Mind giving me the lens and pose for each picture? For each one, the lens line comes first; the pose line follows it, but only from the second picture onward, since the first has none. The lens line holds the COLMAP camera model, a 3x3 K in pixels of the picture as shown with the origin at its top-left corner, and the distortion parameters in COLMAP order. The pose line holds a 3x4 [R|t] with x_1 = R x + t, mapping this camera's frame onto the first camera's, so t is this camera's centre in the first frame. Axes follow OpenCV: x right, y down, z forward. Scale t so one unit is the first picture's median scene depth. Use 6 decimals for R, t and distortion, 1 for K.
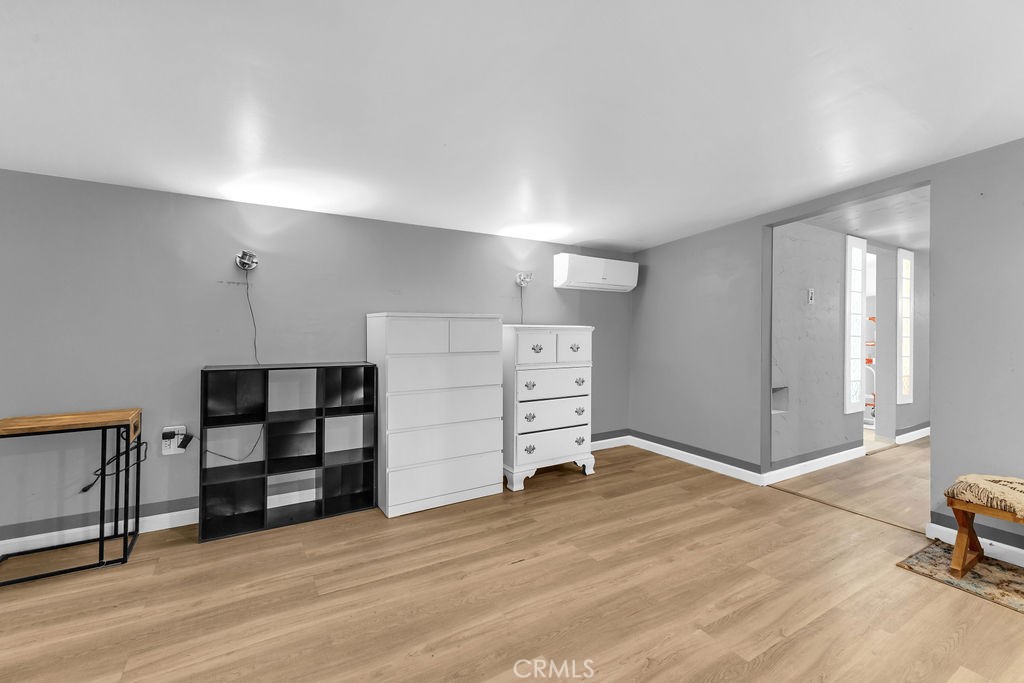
lens RADIAL K [[444.6, 0, 513.2], [0, 444.6, 332.6], [0, 0, 1]] dist [0.011219, -0.002835]
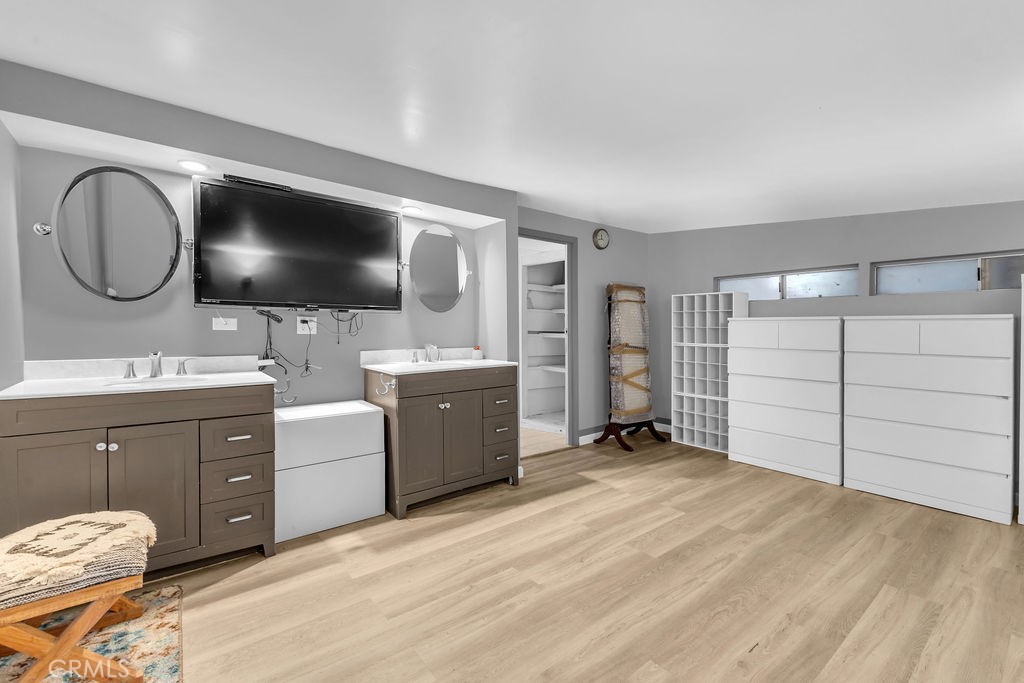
lens RADIAL K [[444.6, 0, 517.2], [0, 444.6, 334.1], [0, 0, 1]] dist [0.011219, -0.002835]
pose [[-0.990753, -0.010733, -0.135251, 0.521696], [-0.013726, 0.999681, 0.021216, -0.009270], [0.134980, 0.022877, -0.990584, 1.740307]]
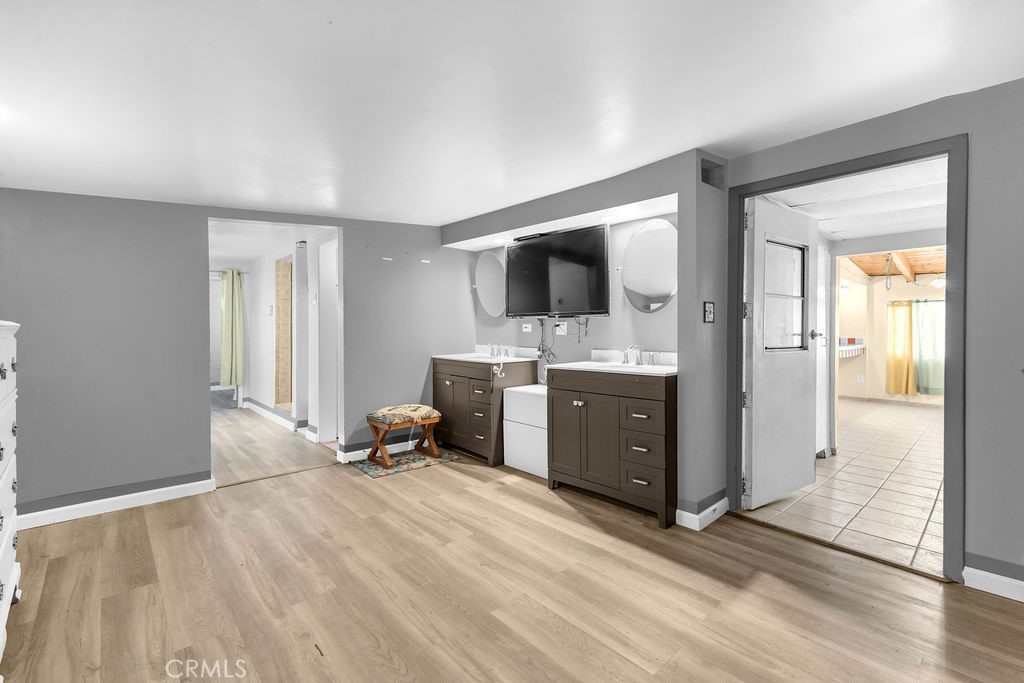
lens RADIAL K [[444.6, 0, 514.1], [0, 444.6, 328.0], [0, 0, 1]] dist [0.011219, -0.002835]
pose [[-0.197981, -0.005759, 0.980189, -0.798419], [0.006192, 0.999955, 0.007126, -0.013460], [-0.980186, 0.007481, -0.197937, 0.869310]]
